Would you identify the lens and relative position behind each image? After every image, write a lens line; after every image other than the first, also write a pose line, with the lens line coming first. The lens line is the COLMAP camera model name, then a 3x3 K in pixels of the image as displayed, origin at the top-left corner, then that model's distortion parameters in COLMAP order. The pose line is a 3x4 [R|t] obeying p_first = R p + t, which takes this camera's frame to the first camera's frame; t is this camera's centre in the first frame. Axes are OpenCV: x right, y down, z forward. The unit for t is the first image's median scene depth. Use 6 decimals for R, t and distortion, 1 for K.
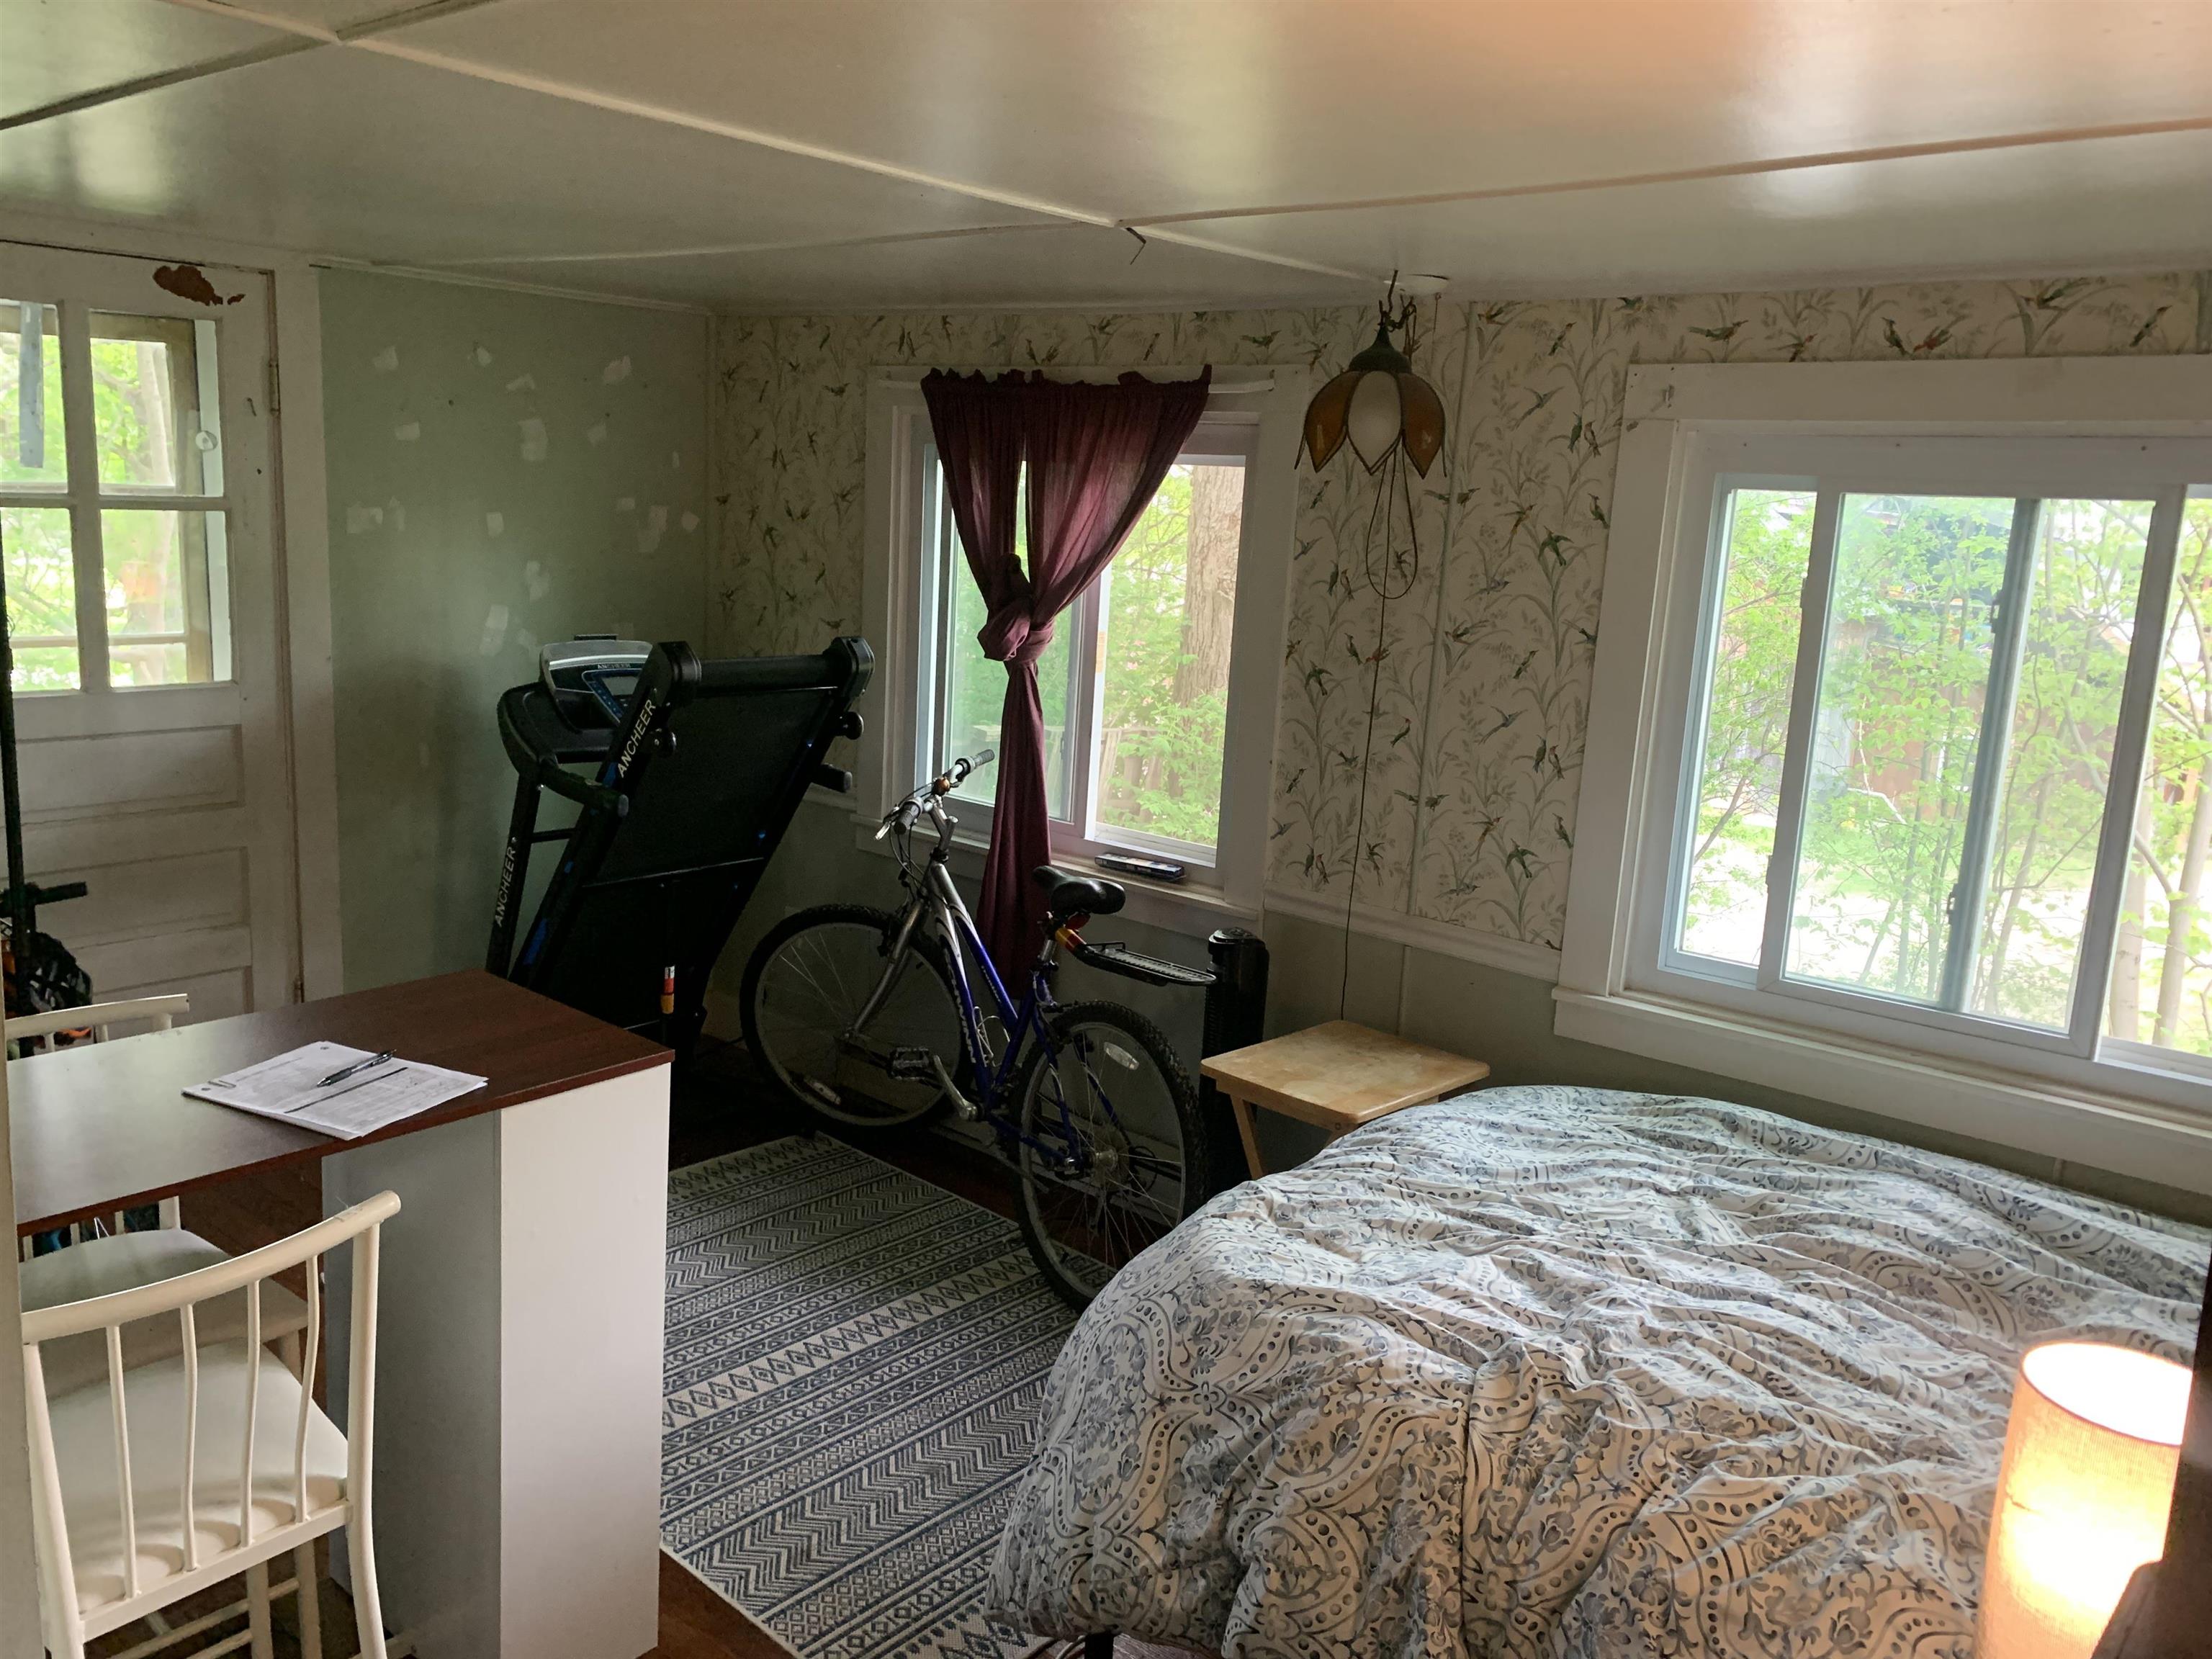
lens RADIAL K [[1619.9, 0, 1077.1], [0, 1619.9, 821.9], [0, 0, 1]] dist [0.167360, -0.274928]
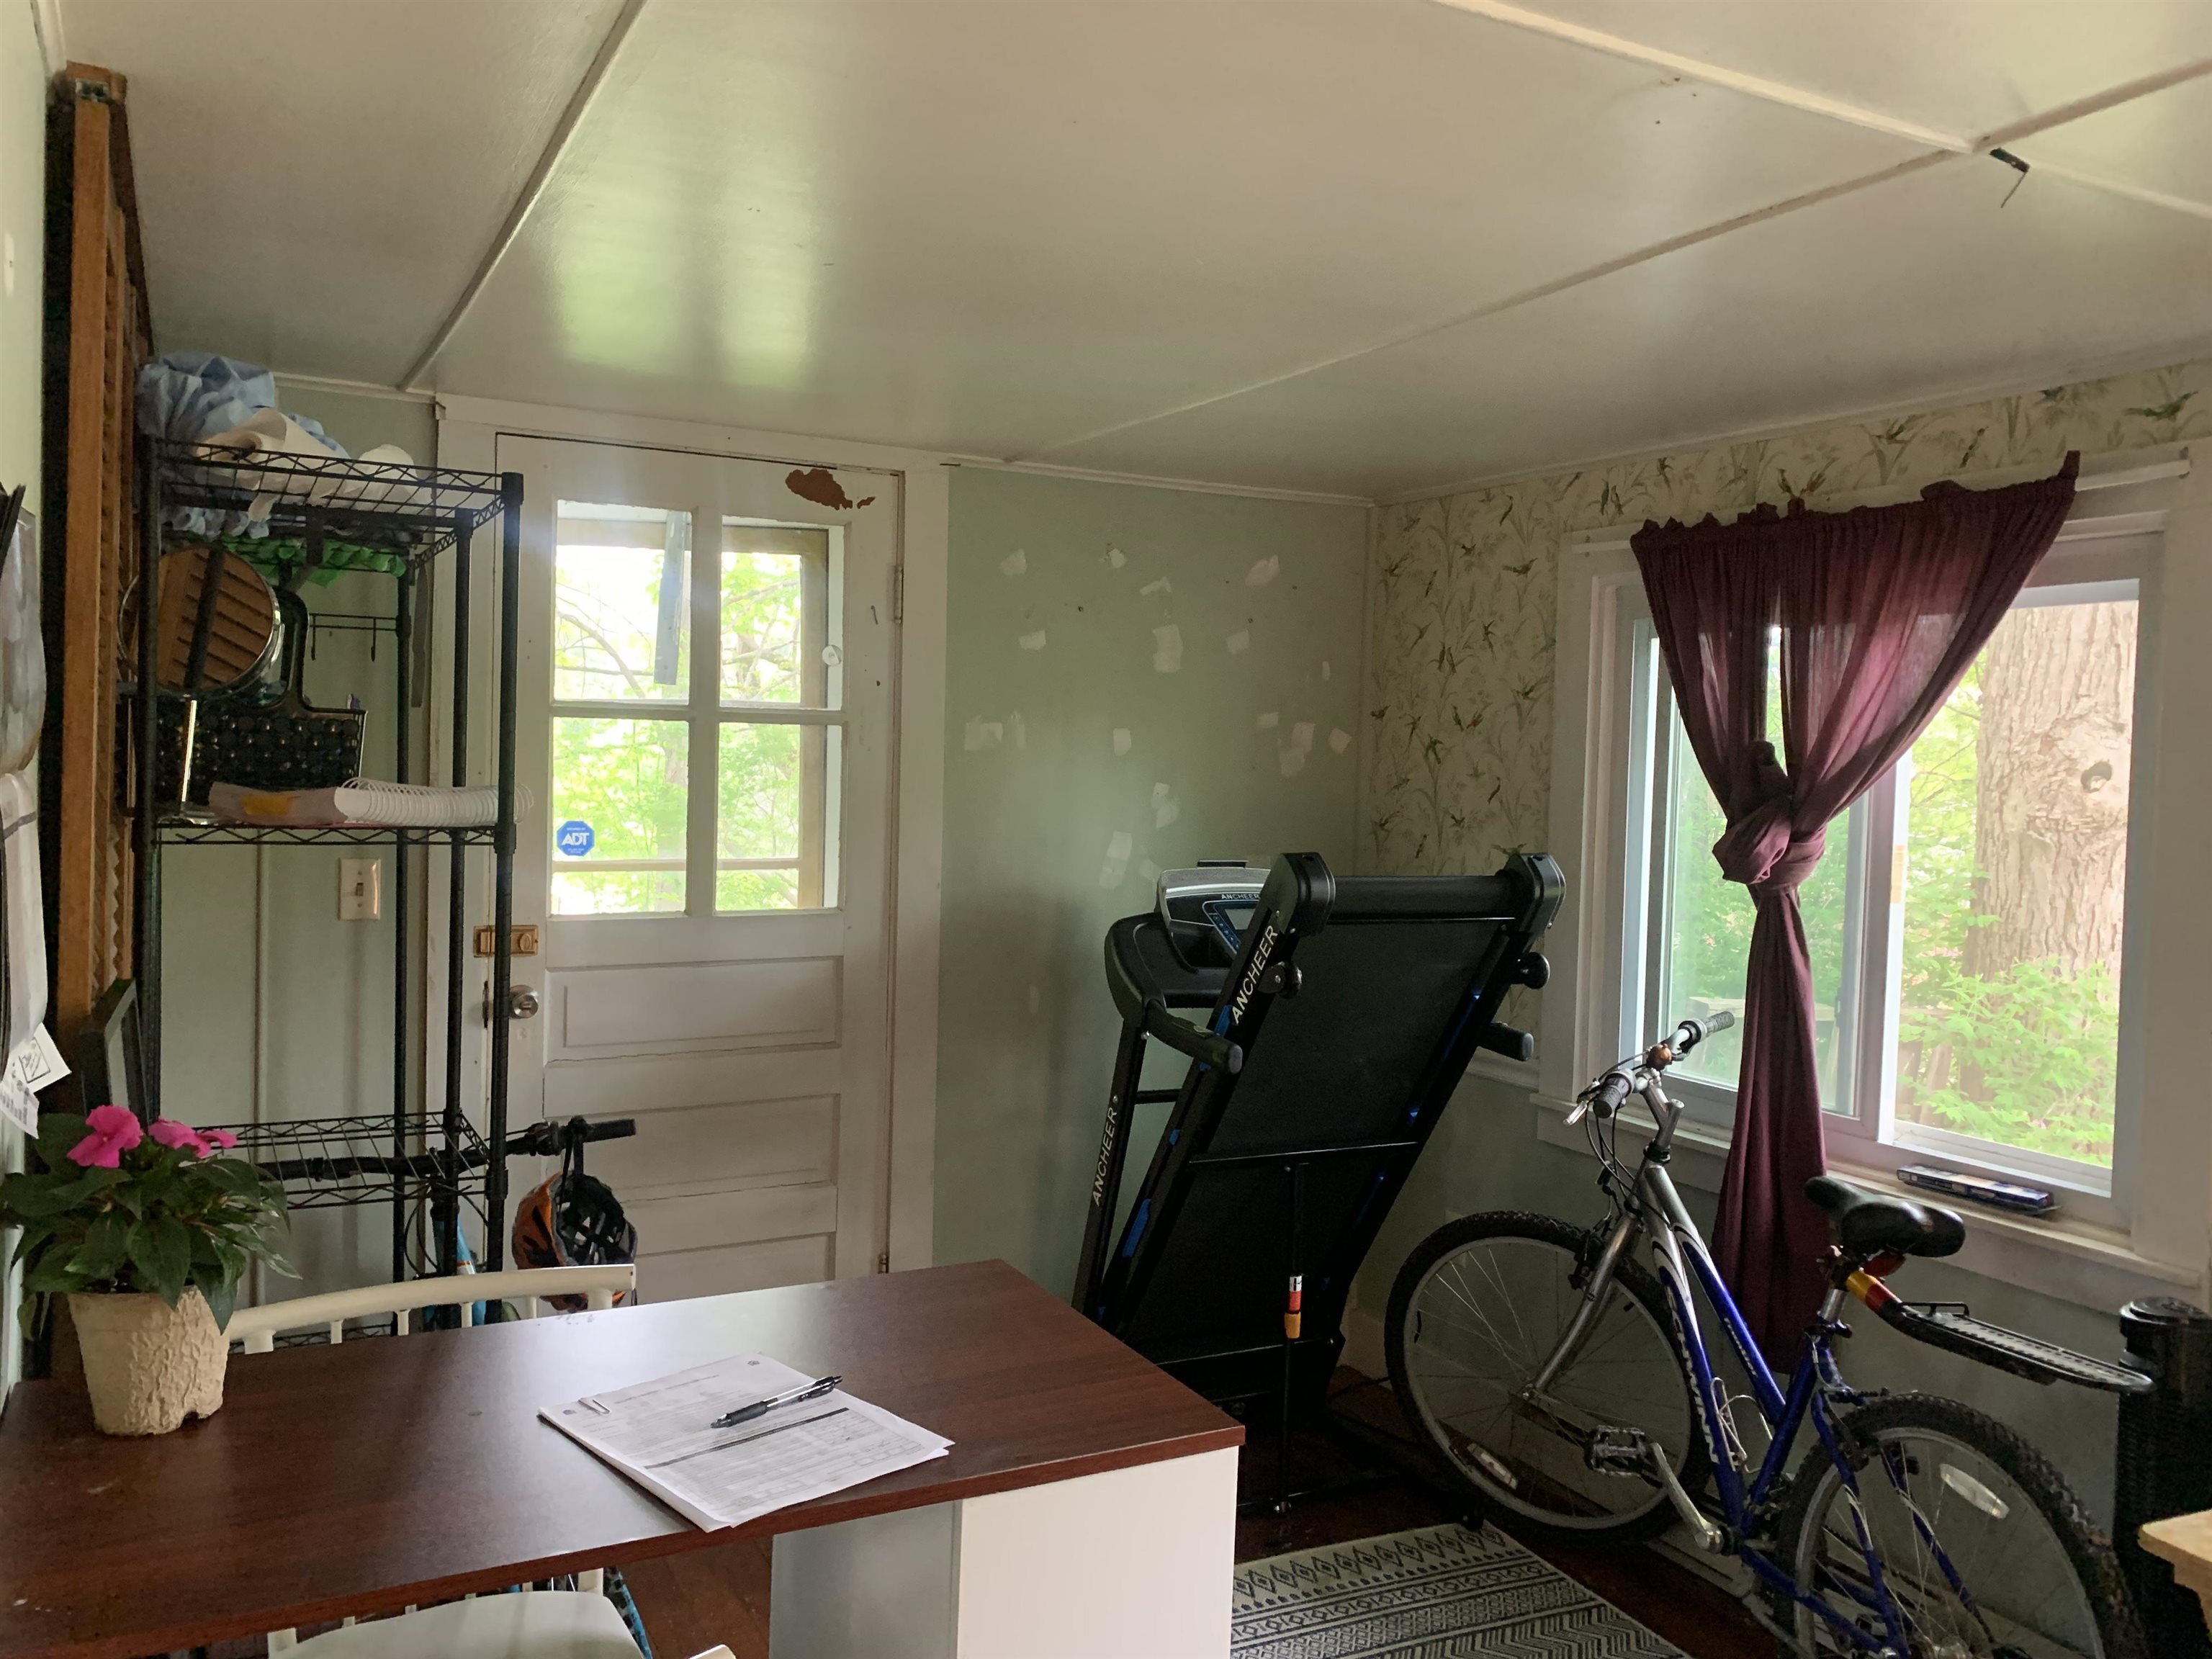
lens RADIAL K [[1680.0, 0, 1060.7], [0, 1680.0, 827.5], [0, 0, 1]] dist [0.042537, -0.059368]
pose [[0.917928, -0.016856, -0.396388, -0.029387], [-0.051041, 0.985777, -0.160118, 0.012240], [0.393449, 0.167209, 0.904013, 0.198665]]
